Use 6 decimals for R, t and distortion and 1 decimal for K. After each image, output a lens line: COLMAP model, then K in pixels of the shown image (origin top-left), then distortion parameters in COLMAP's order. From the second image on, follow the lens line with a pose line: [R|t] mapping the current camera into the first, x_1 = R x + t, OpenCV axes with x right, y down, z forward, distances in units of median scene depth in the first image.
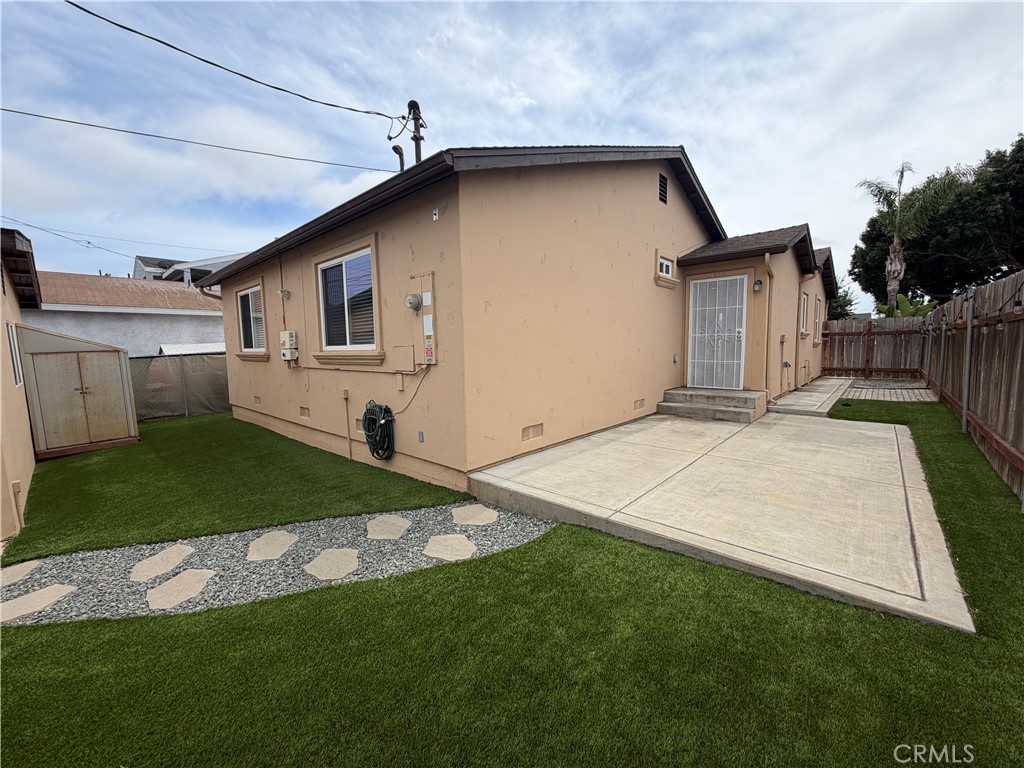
lens RADIAL K [[409.3, 0, 505.2], [0, 409.3, 386.6], [0, 0, 1]] dist [-0.000302, 0.000775]
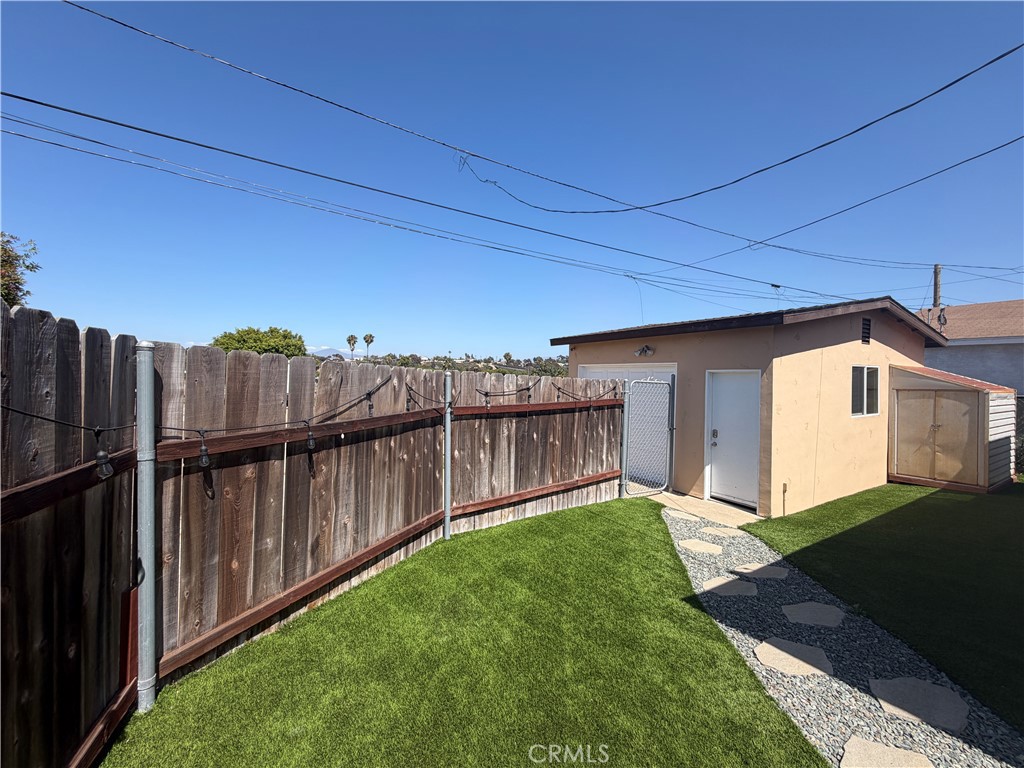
lens RADIAL K [[409.3, 0, 510.1], [0, 409.3, 383.3], [0, 0, 1]] dist [-0.000302, 0.000775]
pose [[-0.278175, 0.040031, -0.959696, 0.445826], [-0.100835, 0.992393, 0.070623, -0.119619], [0.955223, 0.116417, -0.272023, 0.453620]]
